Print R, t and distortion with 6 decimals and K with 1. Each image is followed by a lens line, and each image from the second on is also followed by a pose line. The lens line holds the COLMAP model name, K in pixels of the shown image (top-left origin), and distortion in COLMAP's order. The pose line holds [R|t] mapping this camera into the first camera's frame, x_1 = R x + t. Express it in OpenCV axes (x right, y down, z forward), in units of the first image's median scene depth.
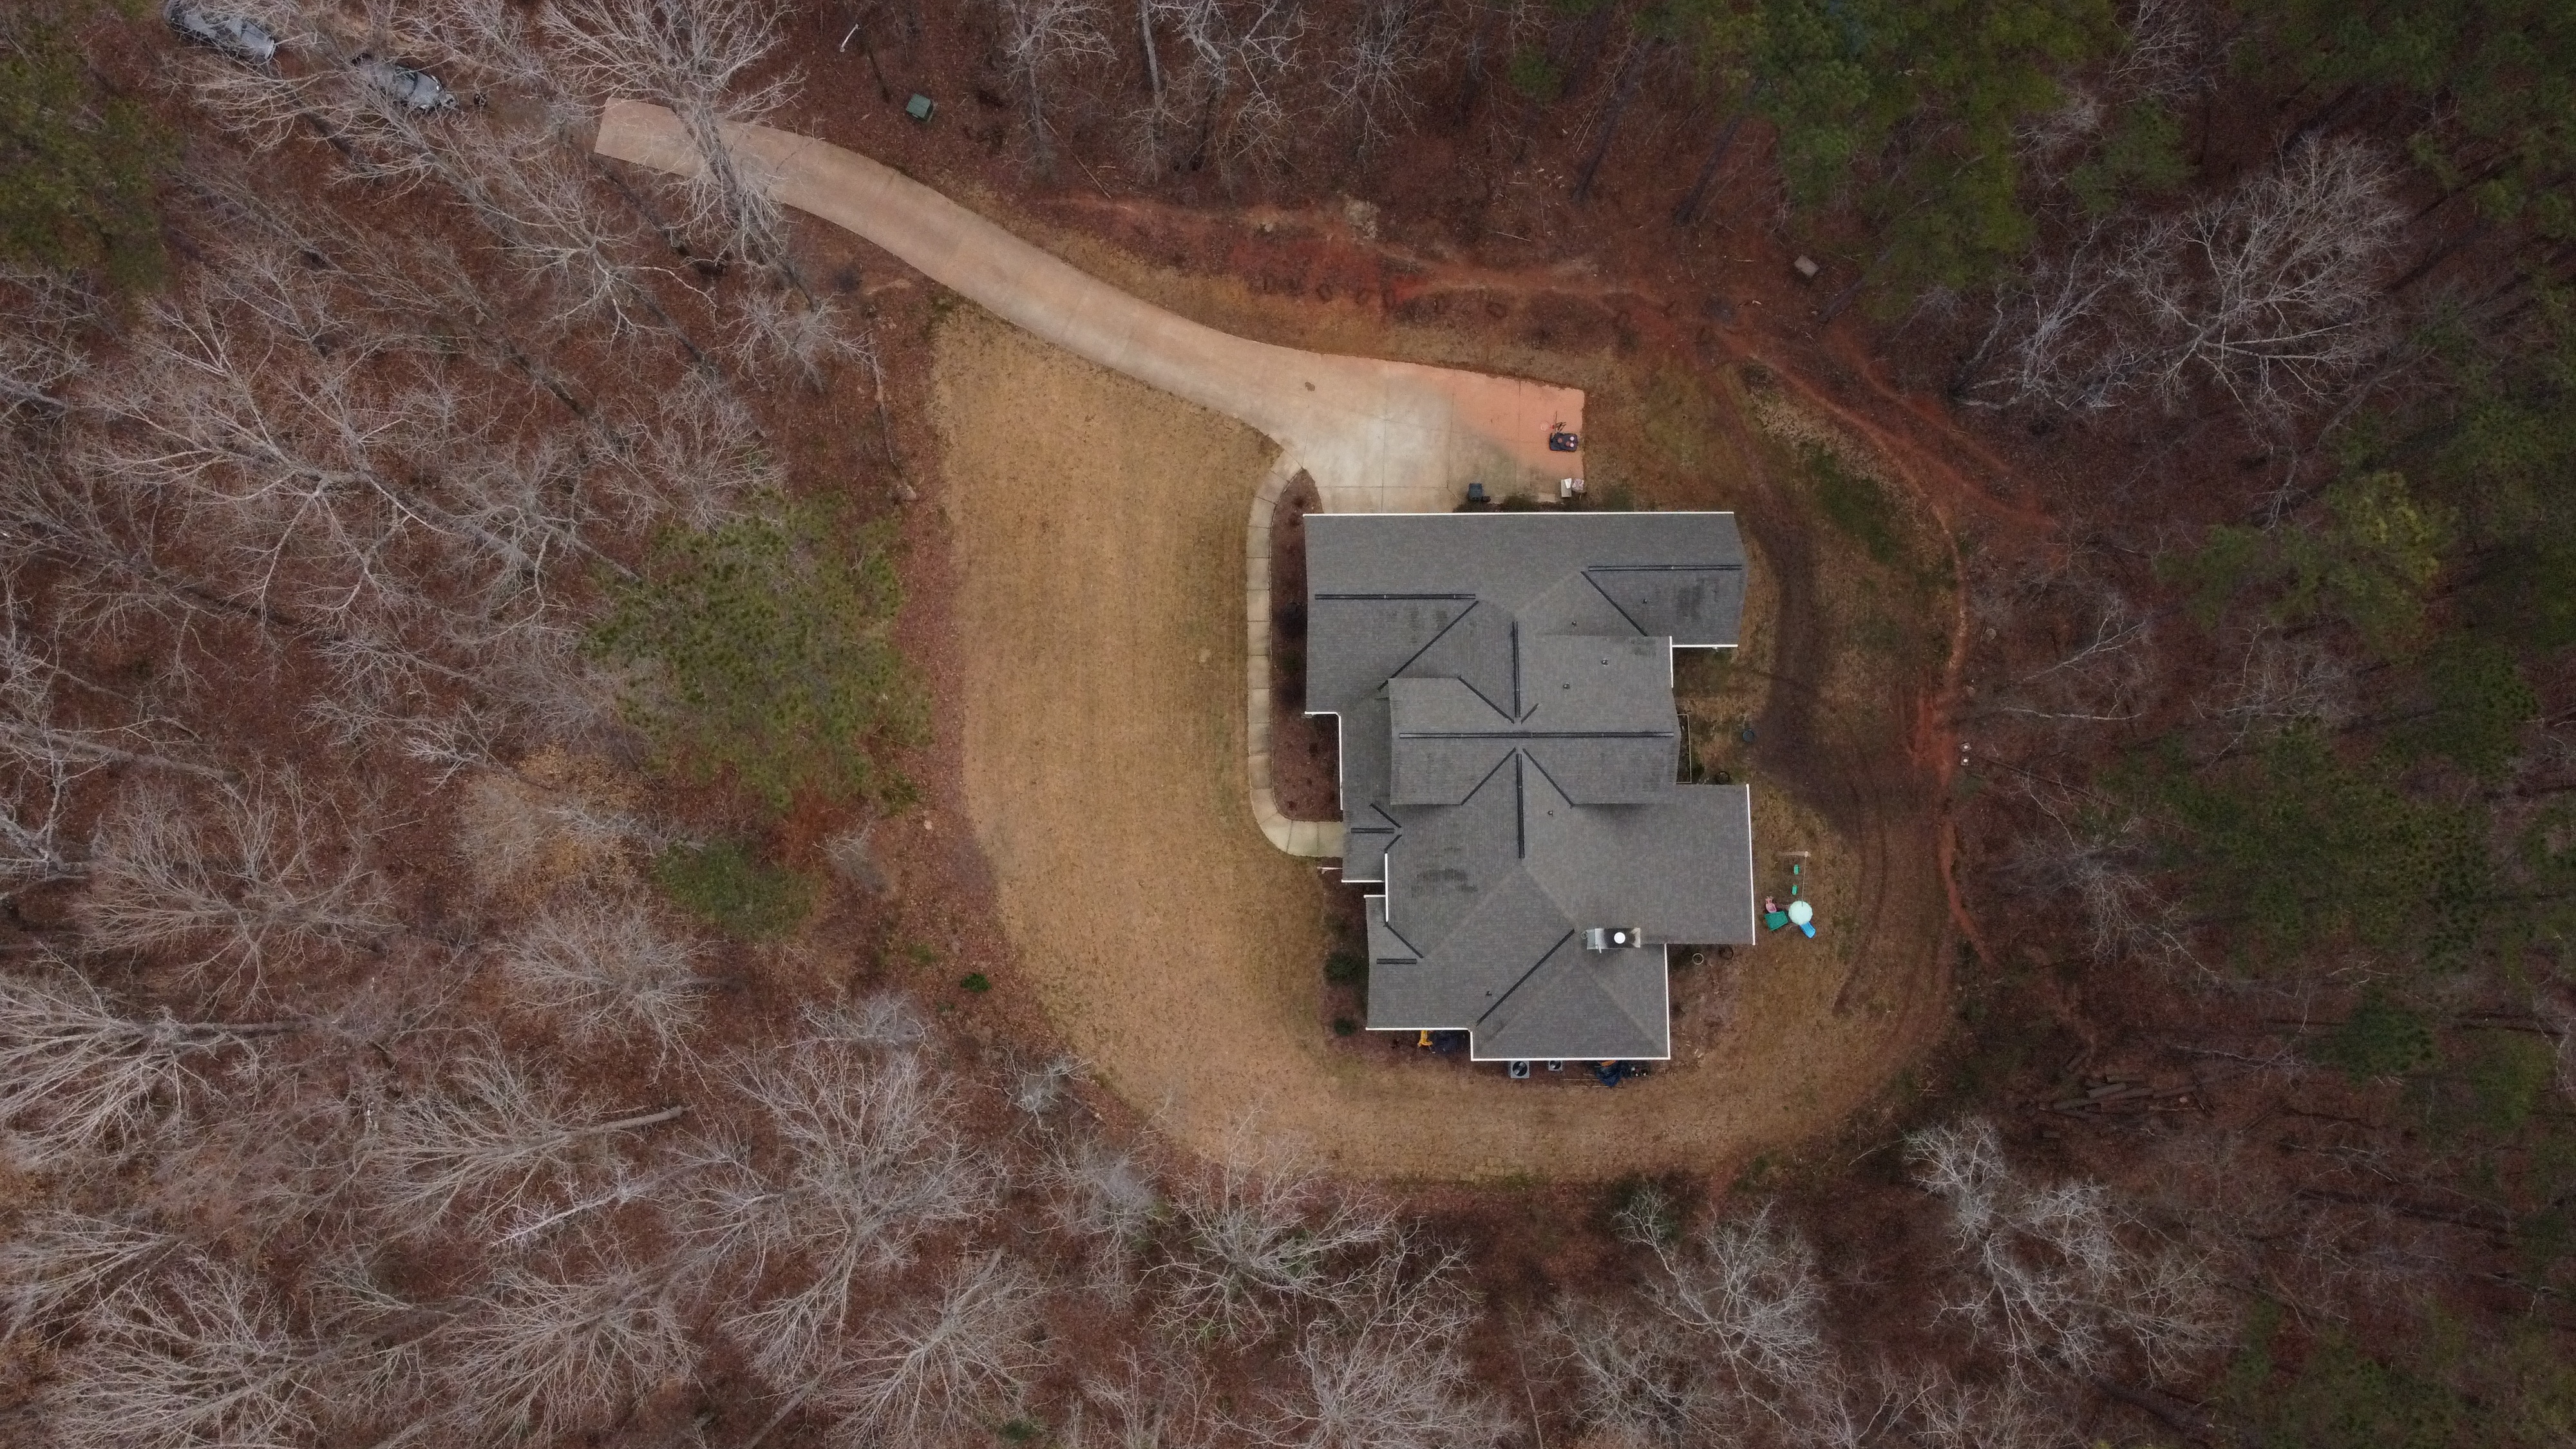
lens RADIAL K [[1945.0, 0, 1258.2], [0, 1945.0, 724.7], [0, 0, 1]] dist [0.039484, -0.105842]
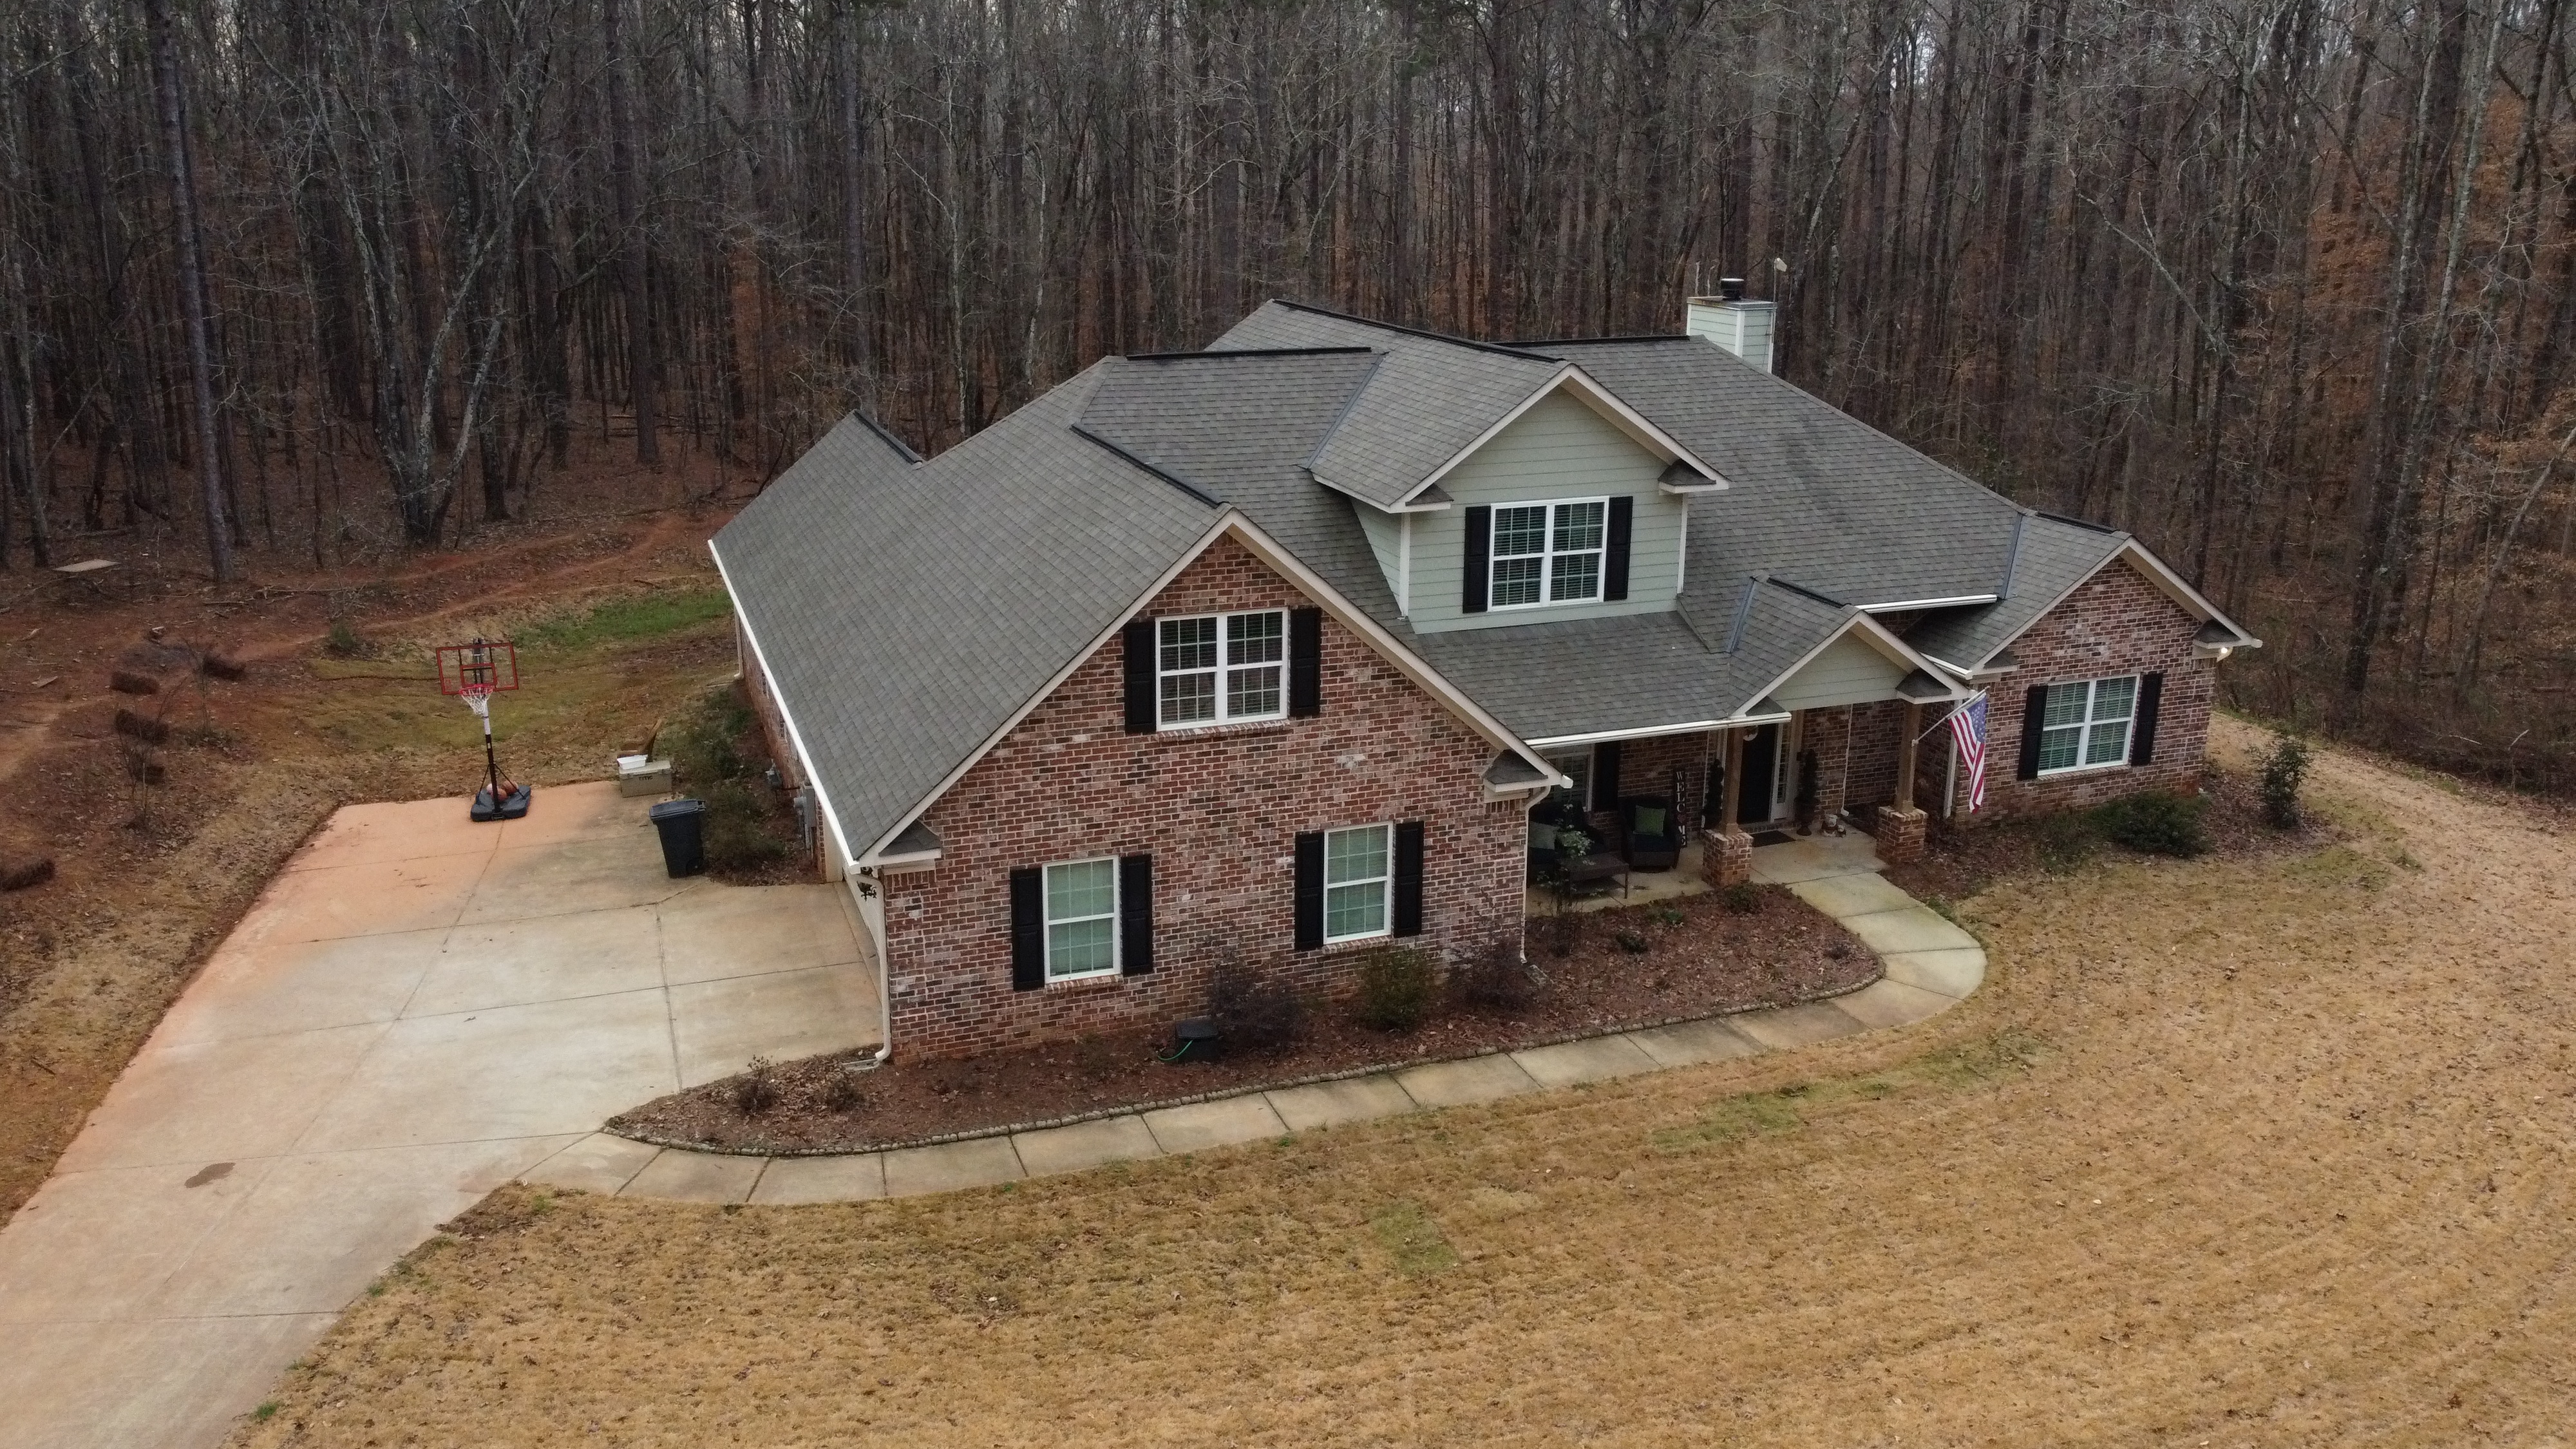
lens RADIAL K [[1945.0, 0, 1258.2], [0, 1945.0, 724.7], [0, 0, 1]] dist [0.039484, -0.105842]
pose [[-0.332649, -0.274884, 0.902099, -0.207264], [0.933989, 0.036255, 0.355456, -0.144610], [-0.130415, 0.960794, 0.244678, 0.892196]]
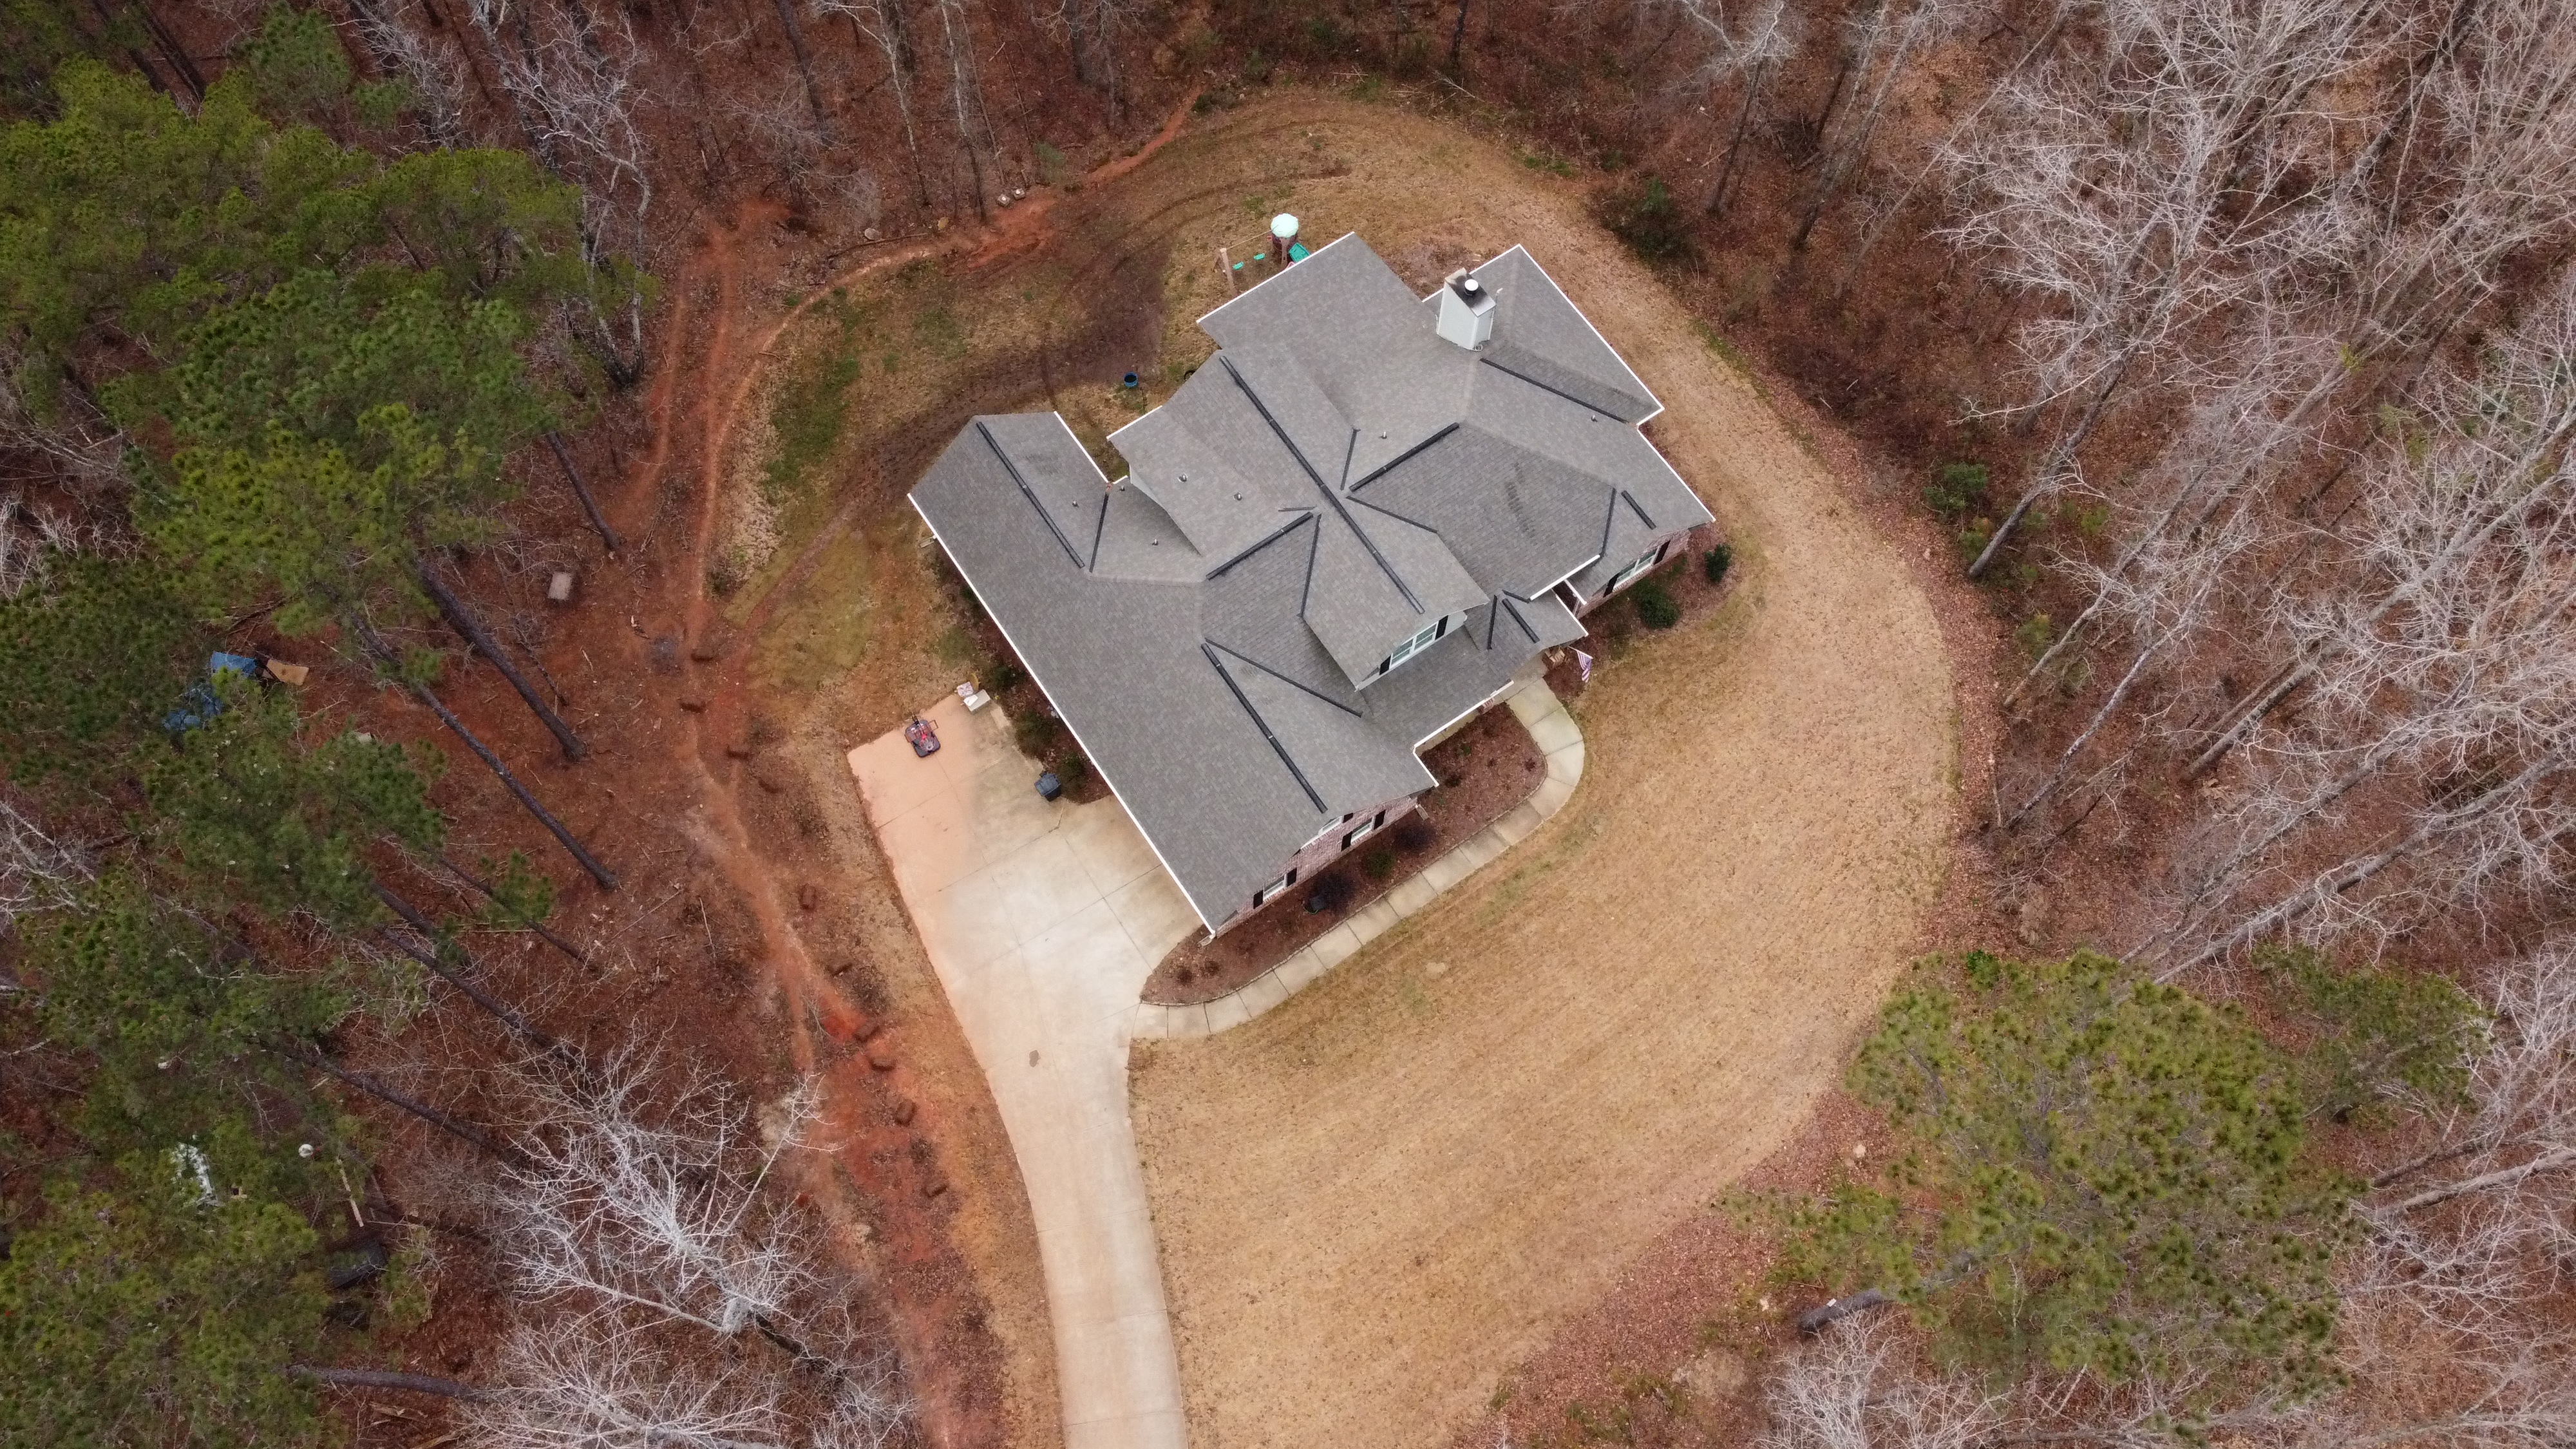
lens RADIAL K [[1945.0, 0, 1258.2], [0, 1945.0, 724.7], [0, 0, 1]] dist [0.039484, -0.105842]
pose [[-0.559097, -0.771331, 0.304070, -0.141231], [0.820762, -0.463019, 0.334610, -0.290980], [-0.117305, 0.436648, 0.891952, 0.317266]]
